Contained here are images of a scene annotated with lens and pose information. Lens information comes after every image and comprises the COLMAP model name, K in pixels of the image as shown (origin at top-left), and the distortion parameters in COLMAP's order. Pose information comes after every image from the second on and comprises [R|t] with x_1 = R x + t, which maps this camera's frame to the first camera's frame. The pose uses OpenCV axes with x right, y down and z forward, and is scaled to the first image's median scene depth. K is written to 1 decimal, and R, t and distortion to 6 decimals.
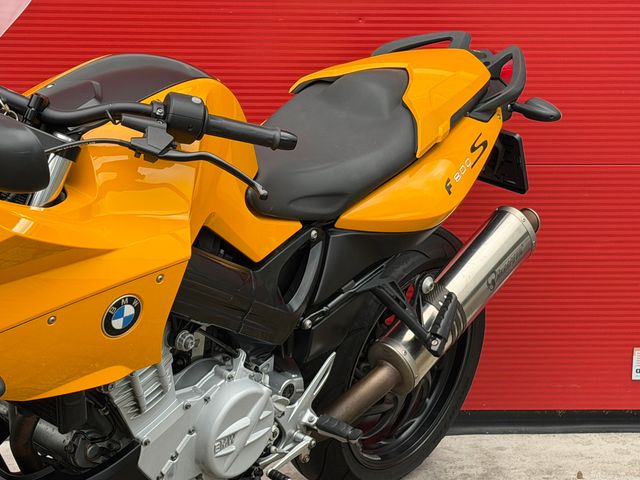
lens RADIAL K [[1495.1, 0, 308.6], [0, 1495.1, 239.3], [0, 0, 1]] dist [0.143069, -0.004493]
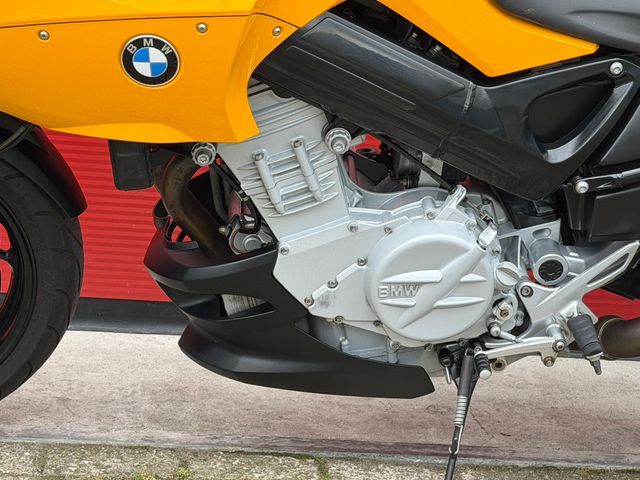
lens RADIAL K [[1536.9, 0, 320.0], [0, 1536.9, 240.0], [0, 0, 1]] dist [0.065604, 0.701414]
pose [[0.693457, 0.290171, -0.659483, 0.424424], [-0.238941, 0.956135, 0.169447, -0.016284], [0.679724, 0.040073, 0.732373, 0.365144]]
